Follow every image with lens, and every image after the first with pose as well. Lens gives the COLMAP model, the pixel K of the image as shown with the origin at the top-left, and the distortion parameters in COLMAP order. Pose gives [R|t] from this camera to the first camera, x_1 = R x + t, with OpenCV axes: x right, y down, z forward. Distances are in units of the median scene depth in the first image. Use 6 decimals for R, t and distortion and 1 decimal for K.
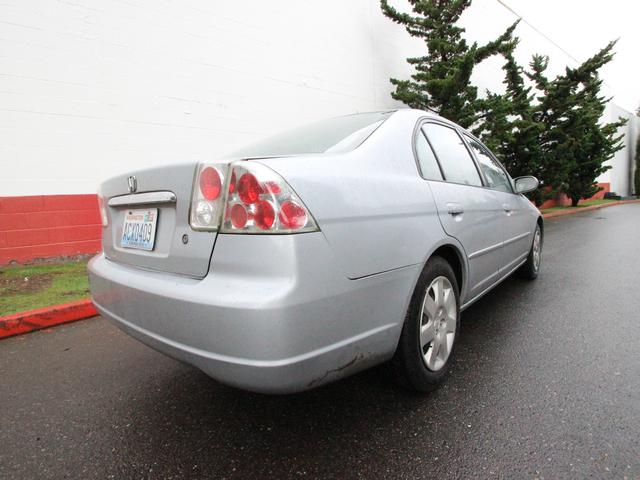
lens RADIAL K [[335.2, 0, 325.3], [0, 335.2, 231.7], [0, 0, 1]] dist [0.024453, -0.025057]
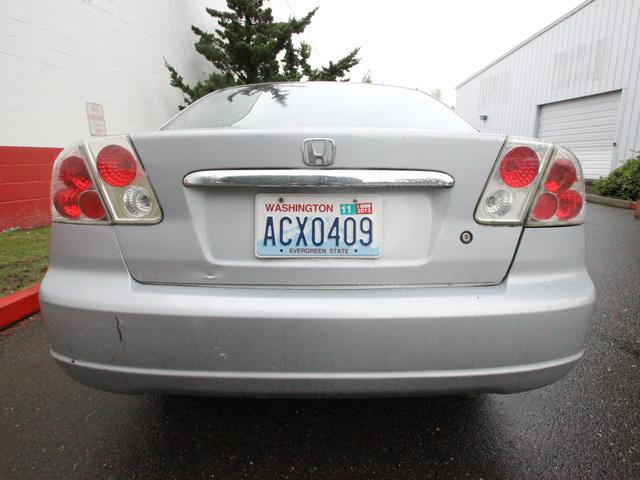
lens RADIAL K [[335.2, 0, 325.3], [0, 335.2, 231.7], [0, 0, 1]] dist [0.024453, -0.025057]
pose [[0.756957, -0.080530, 0.648484, -0.155107], [0.017897, 0.994560, 0.102615, -0.009991], [-0.653220, -0.066069, 0.754280, 0.085715]]
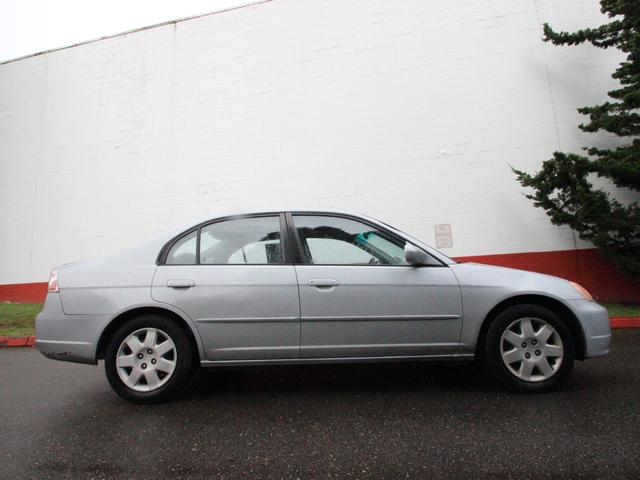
lens RADIAL K [[335.2, 0, 325.3], [0, 335.2, 231.7], [0, 0, 1]] dist [0.024453, -0.025057]
pose [[0.642651, -0.104732, -0.758967, 0.384037], [-0.044983, 0.983746, -0.173839, -0.012582], [0.764837, 0.145858, 0.627494, 0.102440]]
